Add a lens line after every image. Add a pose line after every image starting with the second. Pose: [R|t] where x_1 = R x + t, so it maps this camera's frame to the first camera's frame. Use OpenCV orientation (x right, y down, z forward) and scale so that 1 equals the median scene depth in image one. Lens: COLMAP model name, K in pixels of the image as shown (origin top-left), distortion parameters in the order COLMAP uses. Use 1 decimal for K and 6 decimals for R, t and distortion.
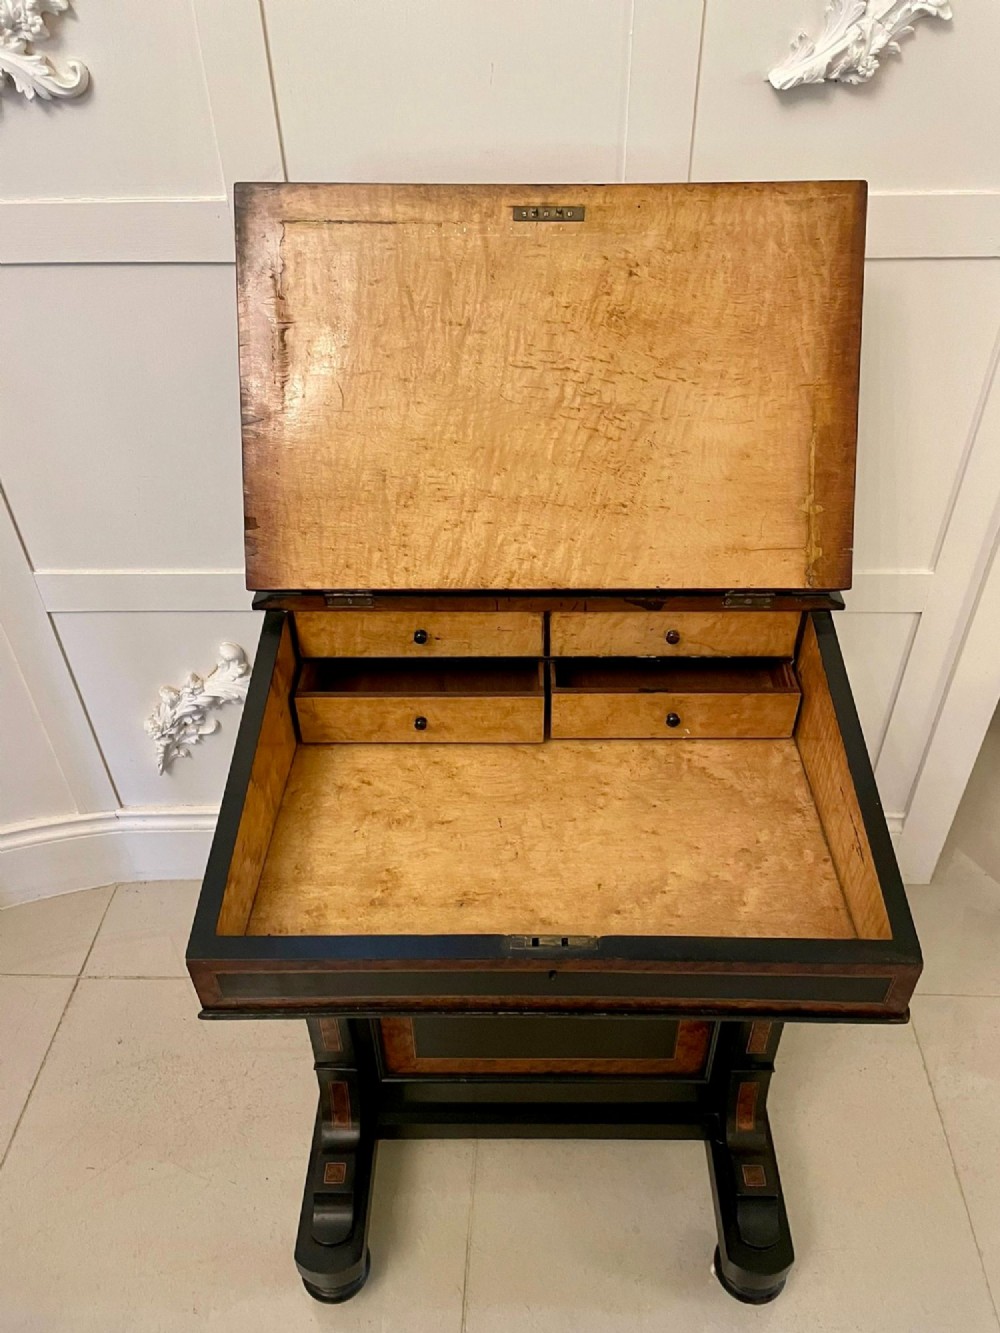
lens RADIAL K [[1017.3, 0, 515.9], [0, 1017.3, 670.5], [0, 0, 1]] dist [0.069620, -0.101053]
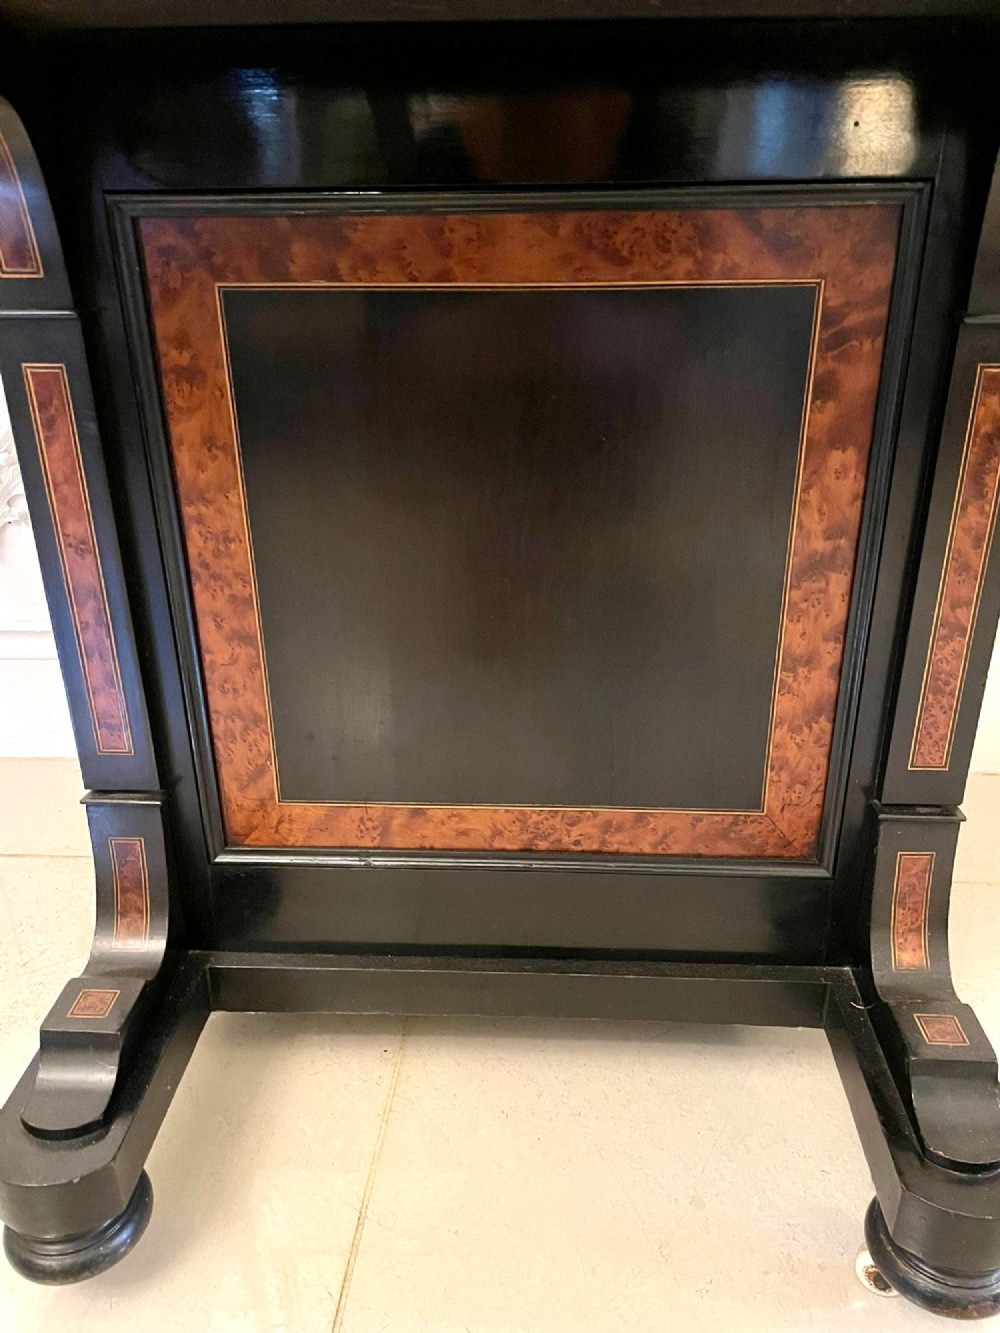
lens RADIAL K [[1017.3, 0, 516.1], [0, 1017.3, 674.1], [0, 0, 1]] dist [0.069620, -0.101053]
pose [[0.999090, 0.016770, -0.039222, 0.043681], [-0.025681, 0.970645, -0.239143, 0.411536], [0.034060, 0.239933, 0.970192, 0.442282]]
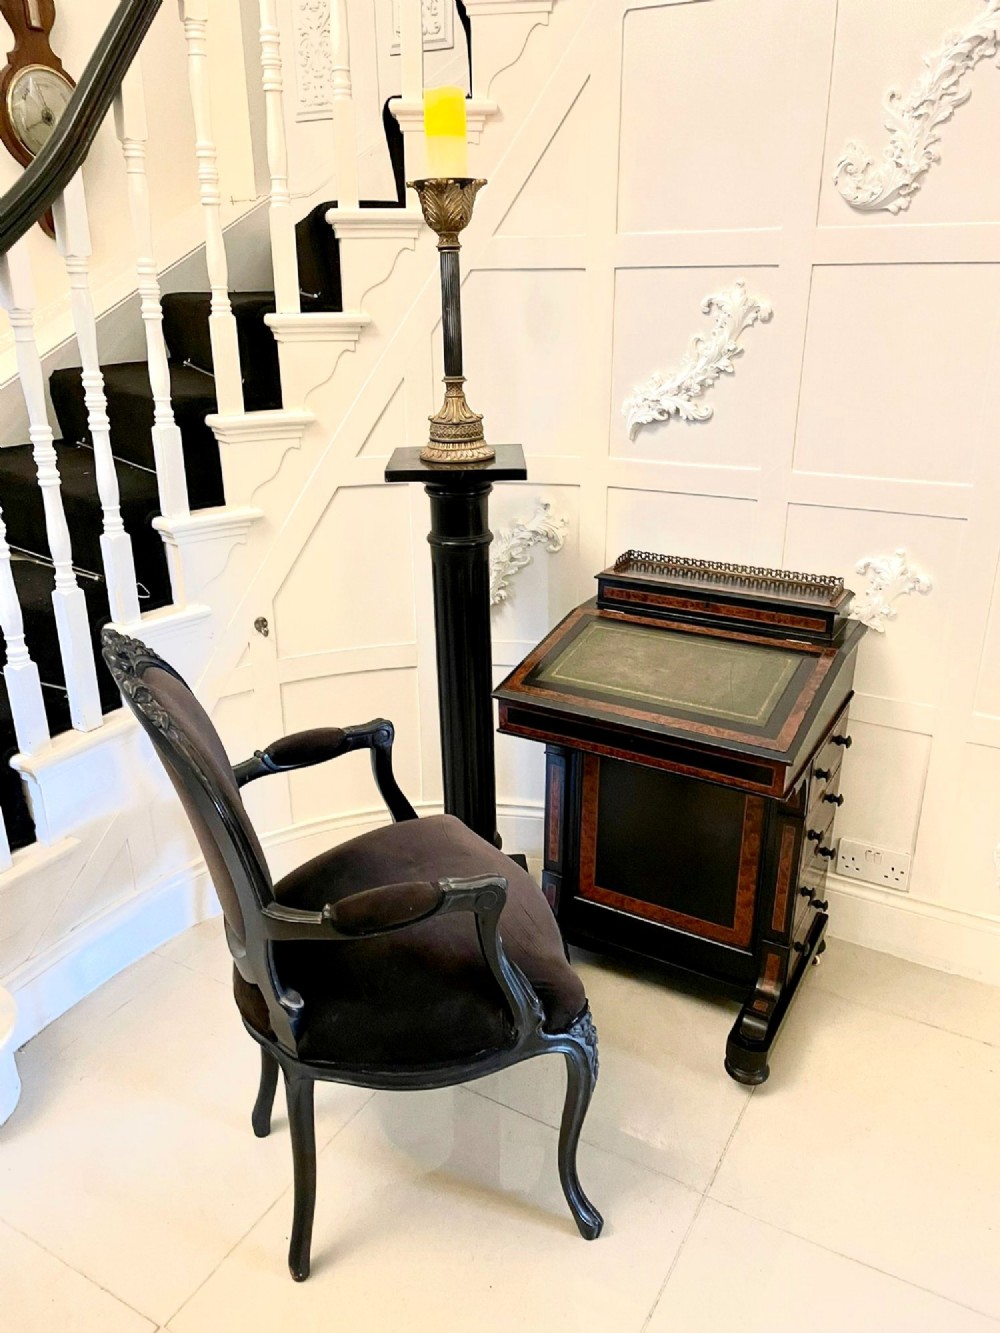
lens RADIAL K [[1017.3, 0, 470.9], [0, 1017.3, 654.7], [0, 0, 1]] dist [0.069620, -0.101053]
pose [[0.860304, 0.179665, -0.477071, 0.475055], [-0.315935, 0.922355, -0.222367, 0.444070], [0.400077, 0.342027, 0.850268, -0.719368]]
